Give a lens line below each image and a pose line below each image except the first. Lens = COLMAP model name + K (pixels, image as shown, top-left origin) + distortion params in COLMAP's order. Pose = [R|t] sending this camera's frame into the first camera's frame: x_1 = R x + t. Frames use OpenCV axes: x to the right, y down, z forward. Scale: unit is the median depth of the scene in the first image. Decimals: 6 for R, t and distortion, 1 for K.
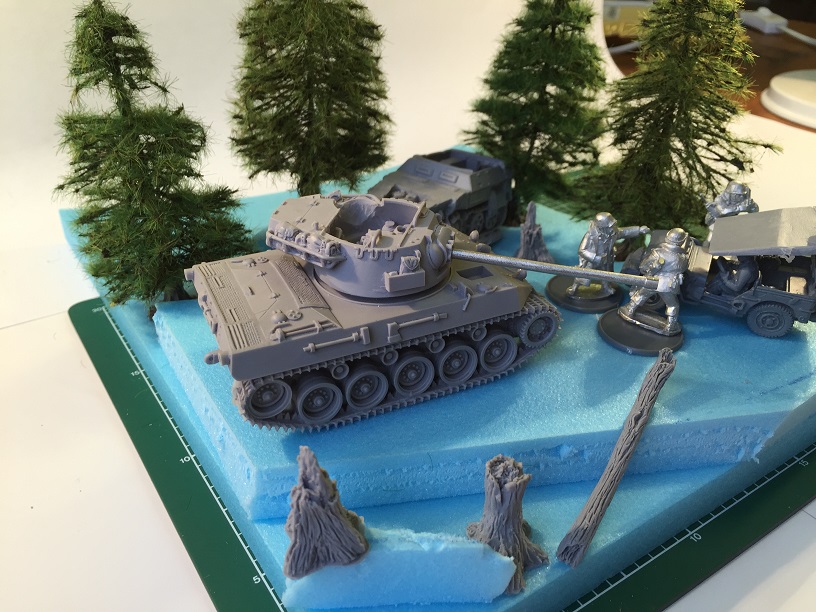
lens RADIAL K [[673.2, 0, 408.0], [0, 673.2, 306.0], [0, 0, 1]] dist [0.007446, 0.001562]
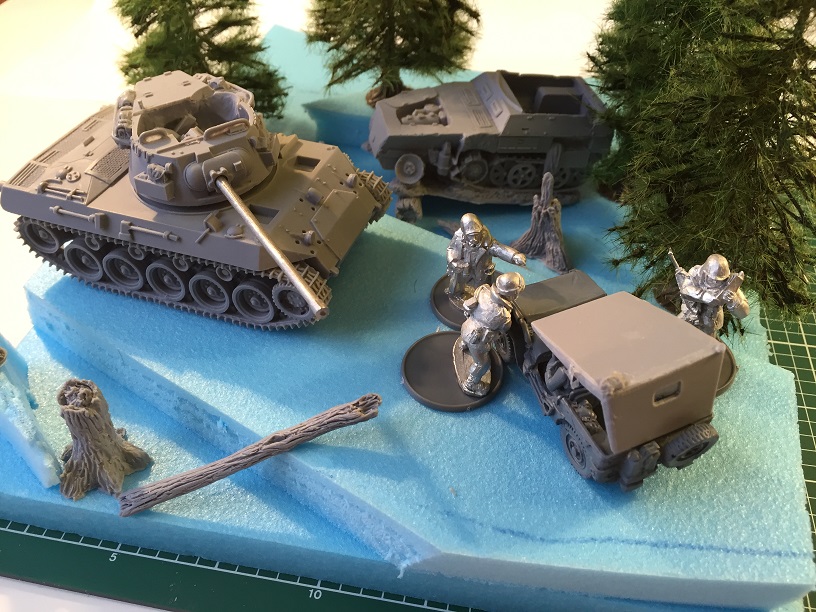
lens RADIAL K [[688.5, 0, 430.0], [0, 688.5, 294.3], [0, 0, 1]] dist [0.055595, -0.118635]
pose [[0.734620, 0.462122, -0.496766, 0.700099], [-0.358688, 0.886017, 0.293797, -0.276040], [0.575914, -0.037645, 0.816643, 0.324721]]
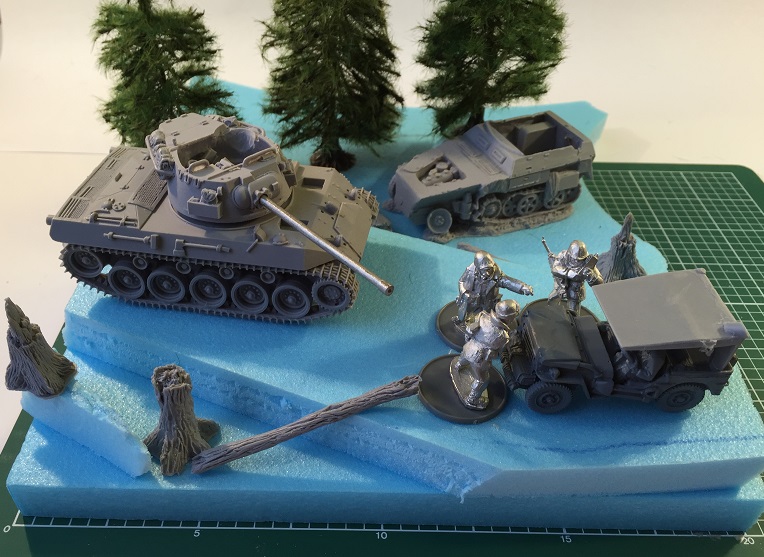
lens RADIAL K [[674.7, 0, 382.0], [0, 674.7, 278.5], [0, 0, 1]] dist [0.042677, -0.080727]
pose [[0.844405, 0.353830, -0.402224, 0.616531], [-0.309170, 0.935048, 0.173492, -0.179332], [0.437485, -0.022142, 0.898953, 0.070214]]
